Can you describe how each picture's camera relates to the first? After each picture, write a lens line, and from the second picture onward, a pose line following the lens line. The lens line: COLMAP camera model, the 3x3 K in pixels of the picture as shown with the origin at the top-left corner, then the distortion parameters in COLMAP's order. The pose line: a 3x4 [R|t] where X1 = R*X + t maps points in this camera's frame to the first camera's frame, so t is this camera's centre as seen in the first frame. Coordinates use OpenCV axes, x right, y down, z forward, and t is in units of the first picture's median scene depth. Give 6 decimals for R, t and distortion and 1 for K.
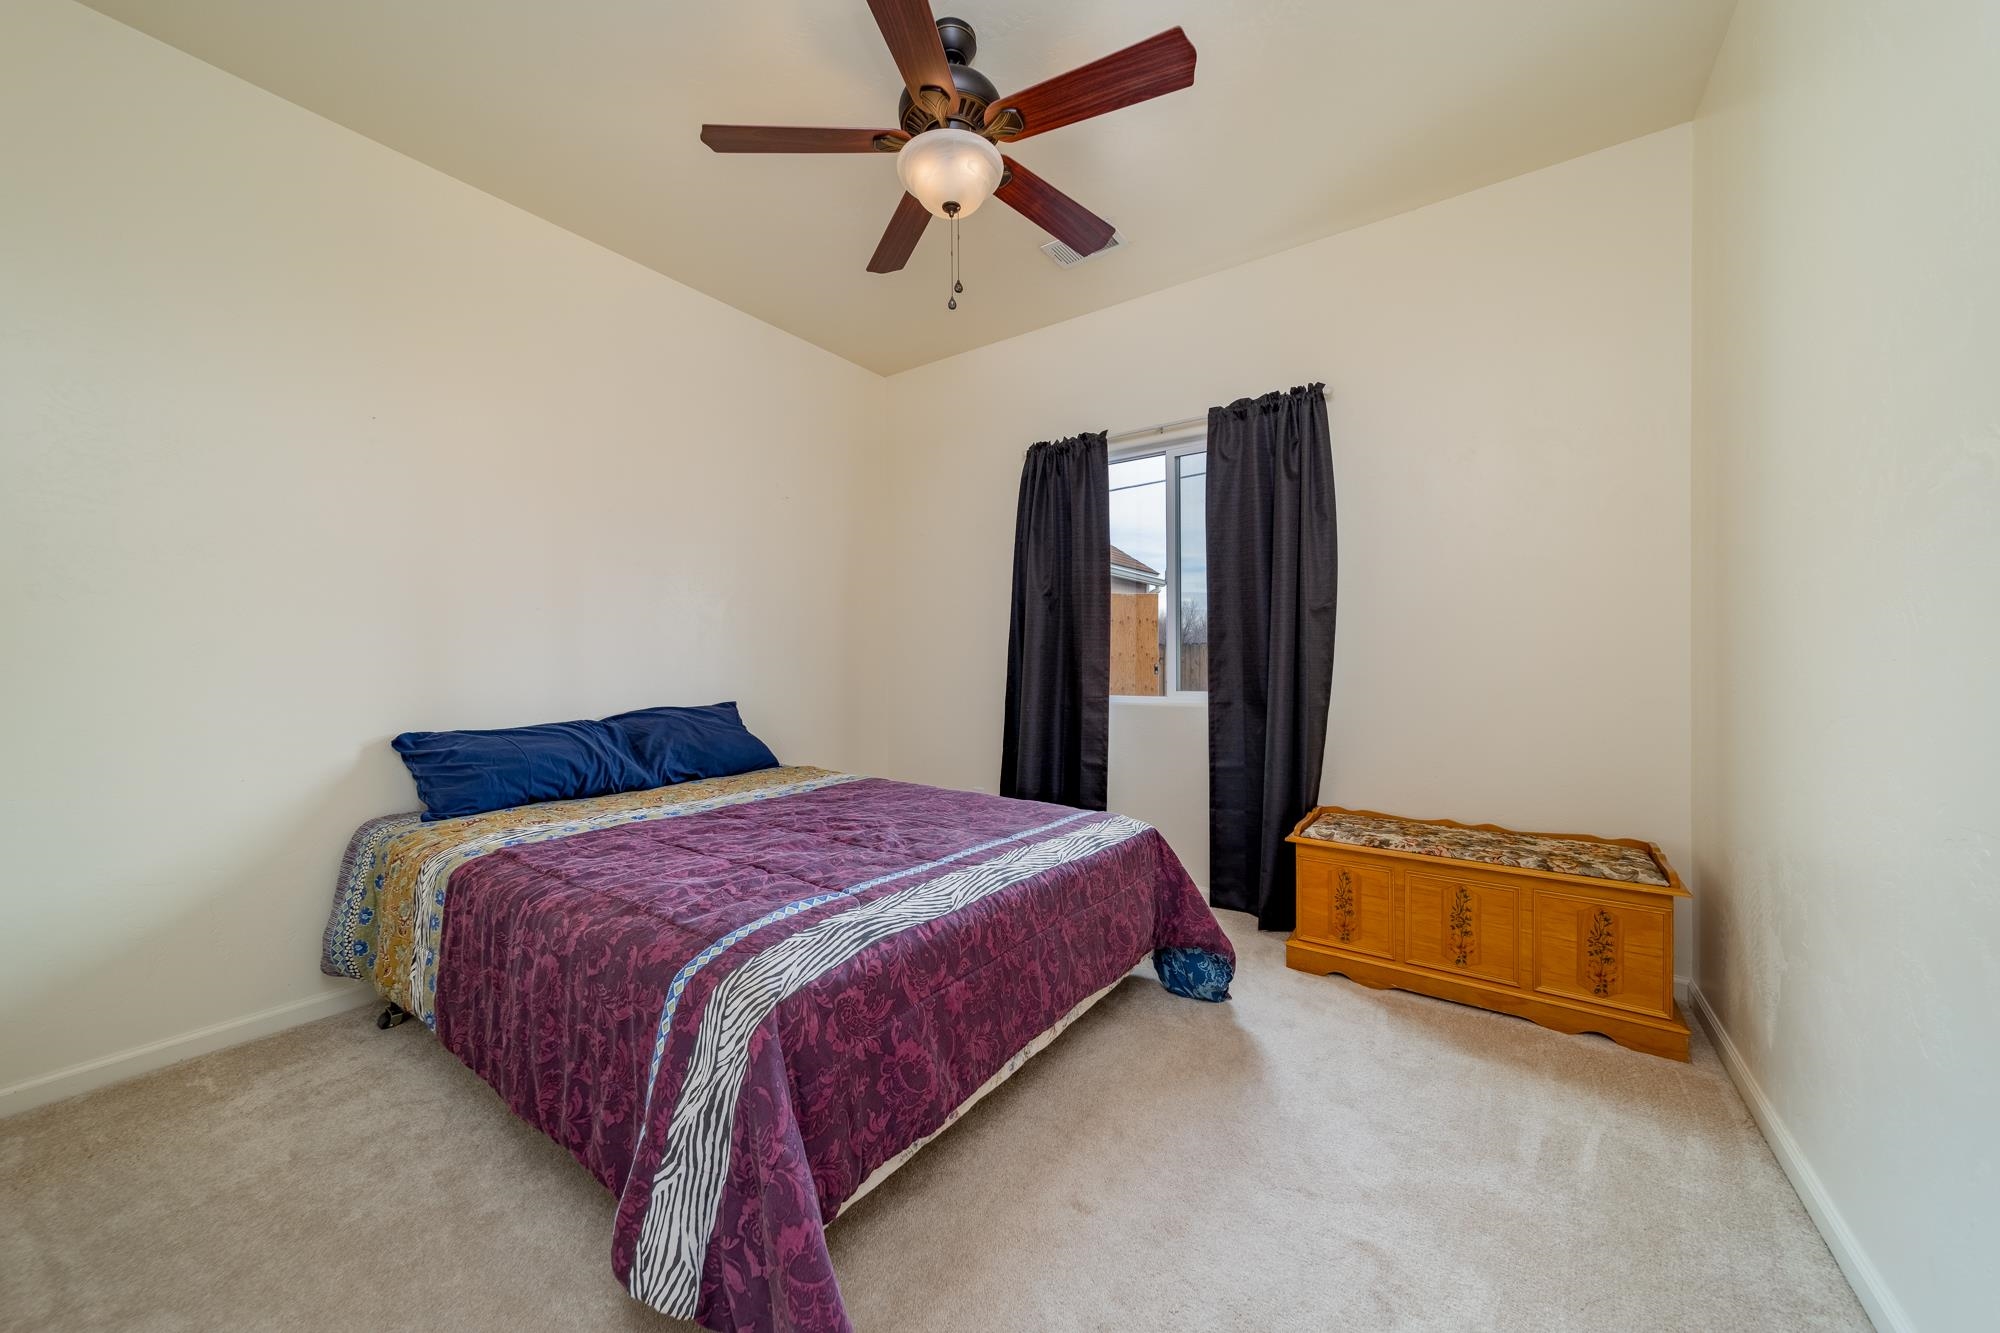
lens RADIAL K [[714.5, 0, 1000.2], [0, 714.5, 663.5], [0, 0, 1]] dist [0.002280, 0.000028]
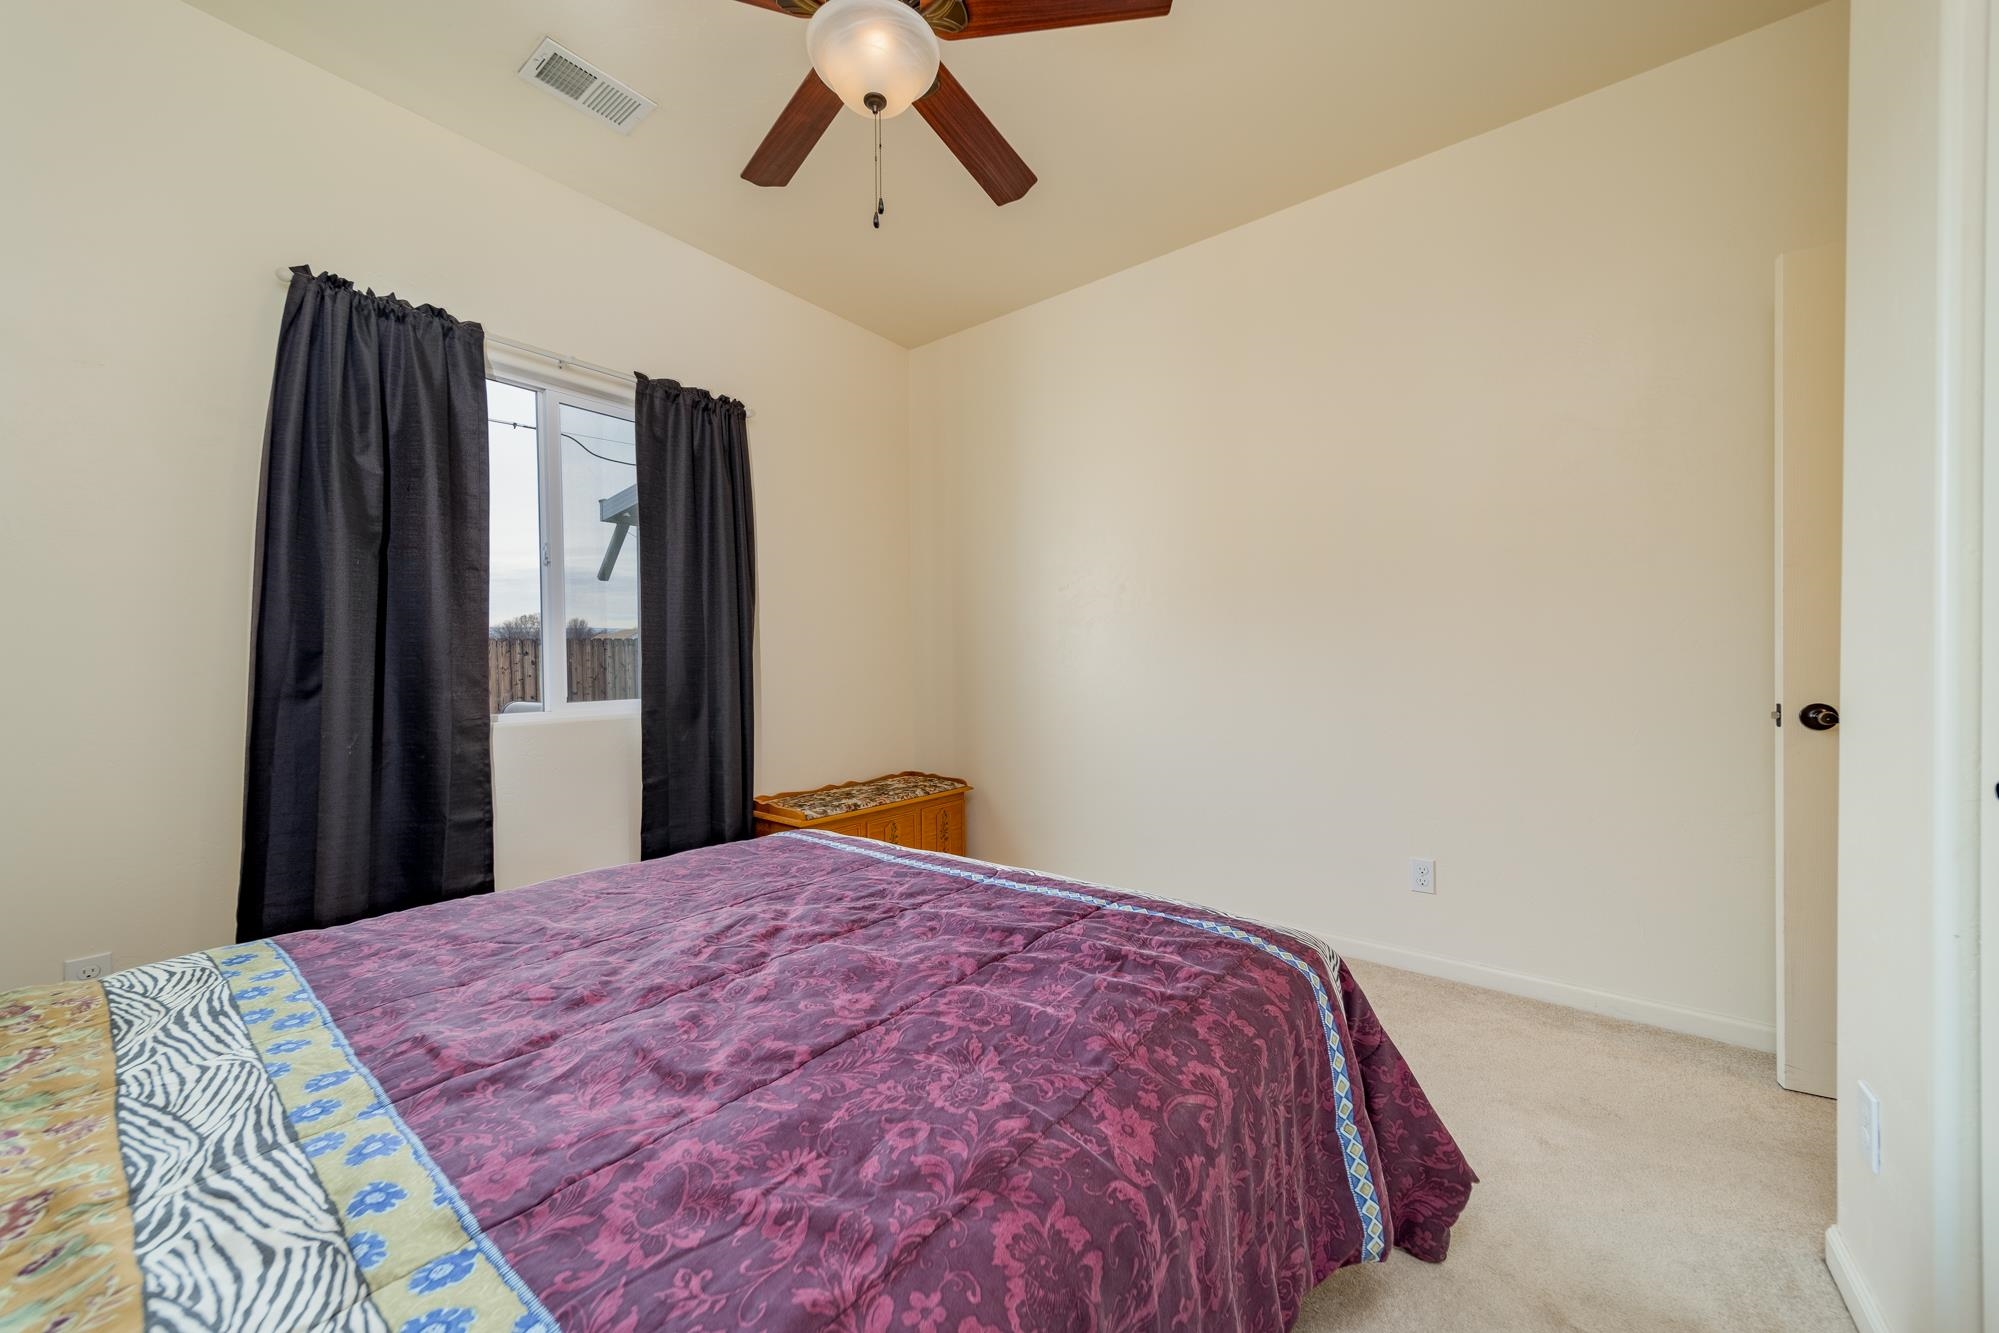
lens RADIAL K [[691.4, 0, 999.5], [0, 691.4, 666.5], [0, 0, 1]] dist [-0.001243, -0.000073]
pose [[0.056877, -0.013153, 0.998295, -0.506167], [-0.002886, 0.999907, 0.013339, -0.013117], [-0.998377, -0.003639, 0.056833, 0.498905]]
